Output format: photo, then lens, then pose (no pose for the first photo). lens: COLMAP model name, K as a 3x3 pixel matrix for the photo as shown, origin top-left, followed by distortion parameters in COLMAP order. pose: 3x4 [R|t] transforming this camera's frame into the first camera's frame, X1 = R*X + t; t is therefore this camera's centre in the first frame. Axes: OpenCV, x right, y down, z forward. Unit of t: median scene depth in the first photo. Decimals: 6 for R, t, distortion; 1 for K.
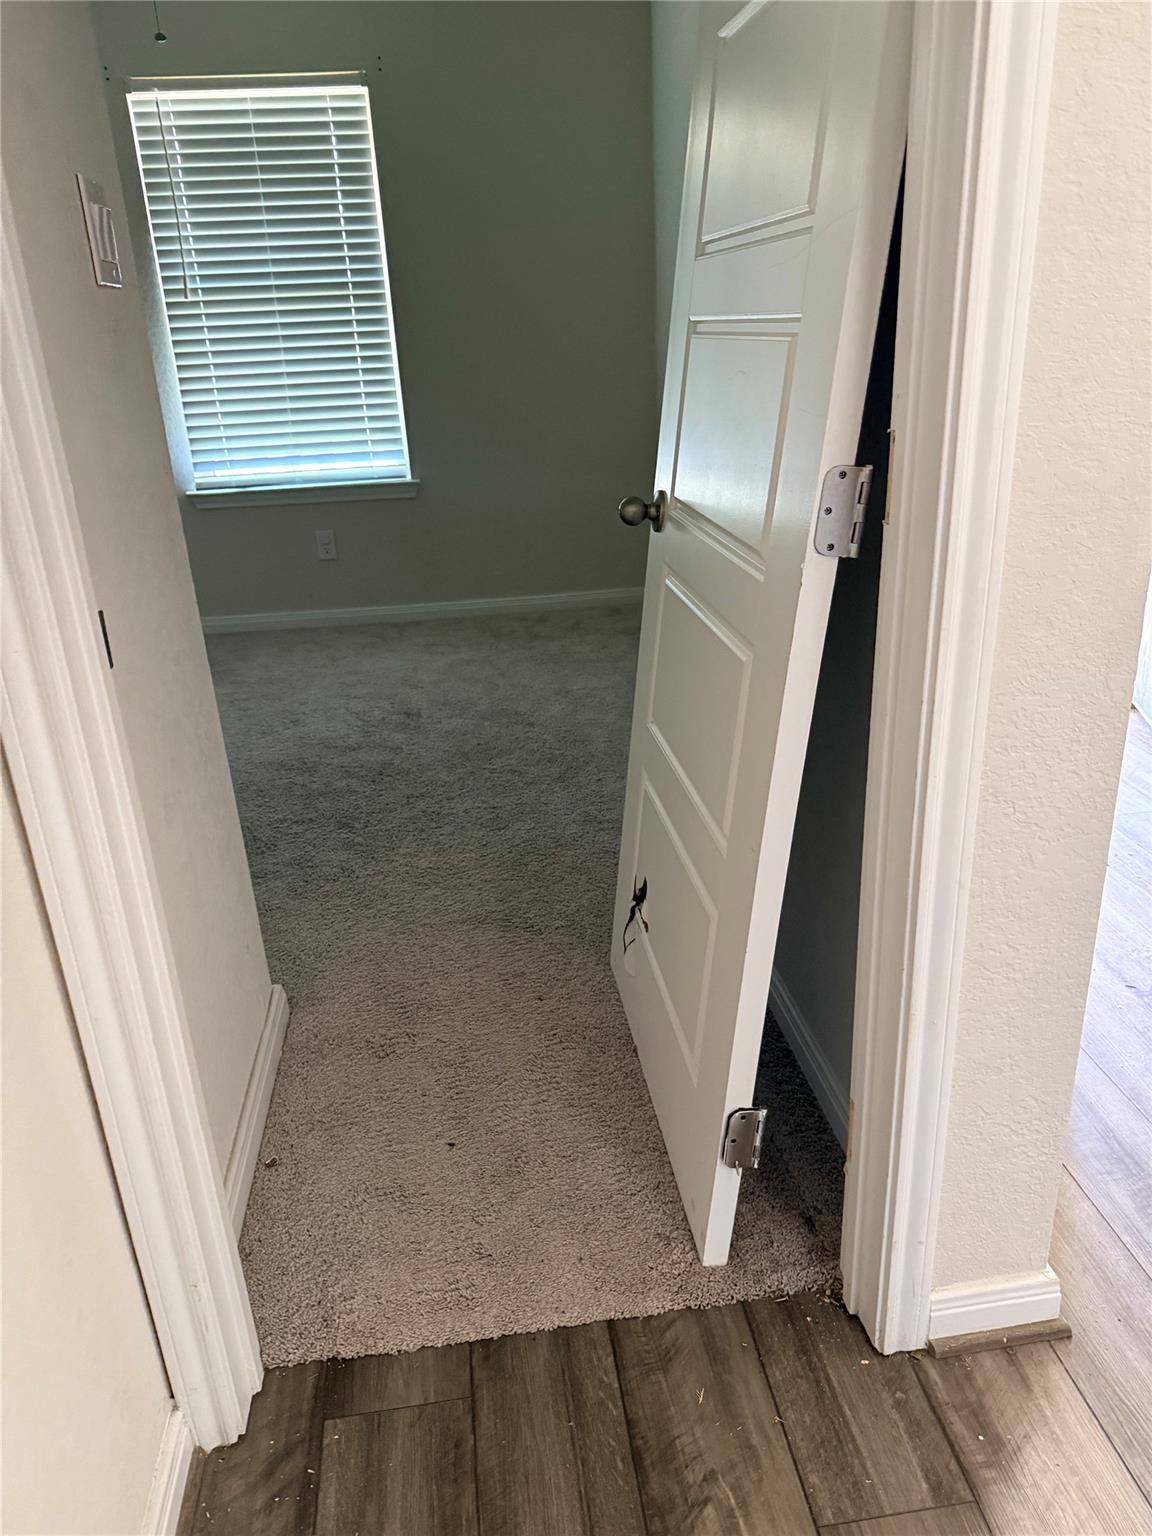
lens RADIAL K [[1090.8, 0, 580.5], [0, 1090.8, 776.8], [0, 0, 1]] dist [0.008101, 0.005472]
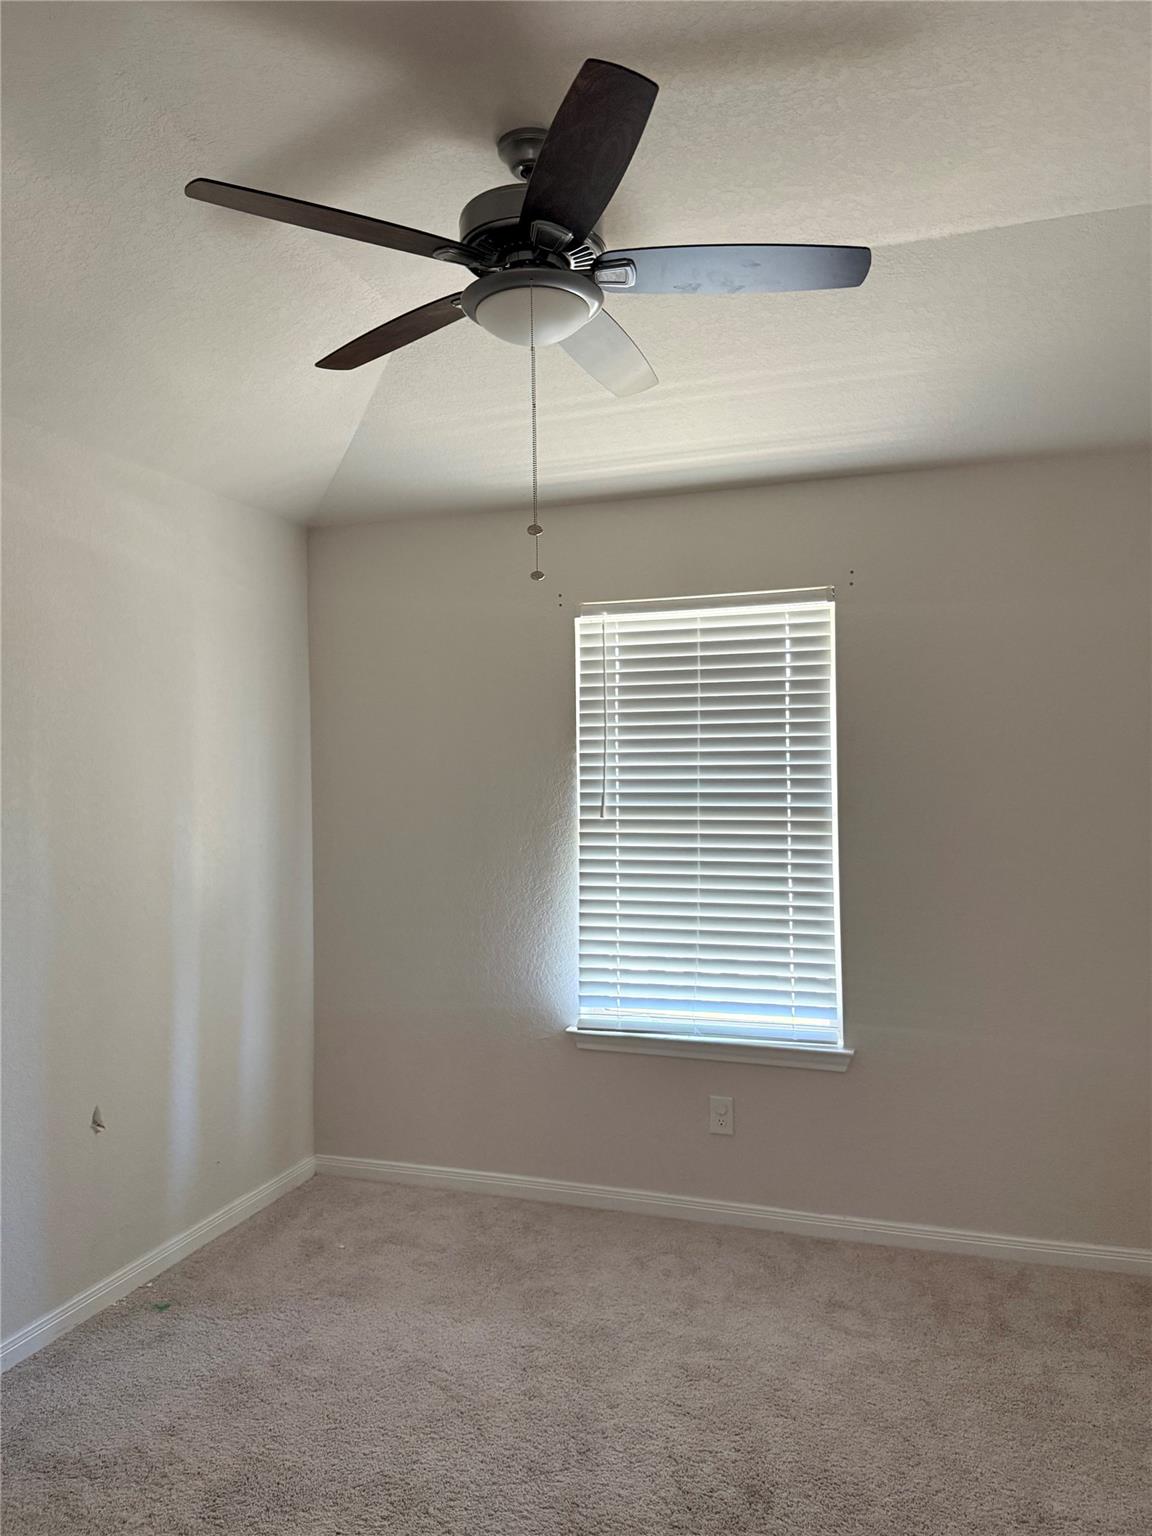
lens RADIAL K [[1090.8, 0, 580.5], [0, 1090.8, 776.8], [0, 0, 1]] dist [0.008101, 0.005472]
pose [[0.894151, 0.041080, -0.445876, 0.011711], [-0.203908, 0.923894, -0.323791, -0.182751], [0.398641, 0.380436, 0.834478, 0.256714]]
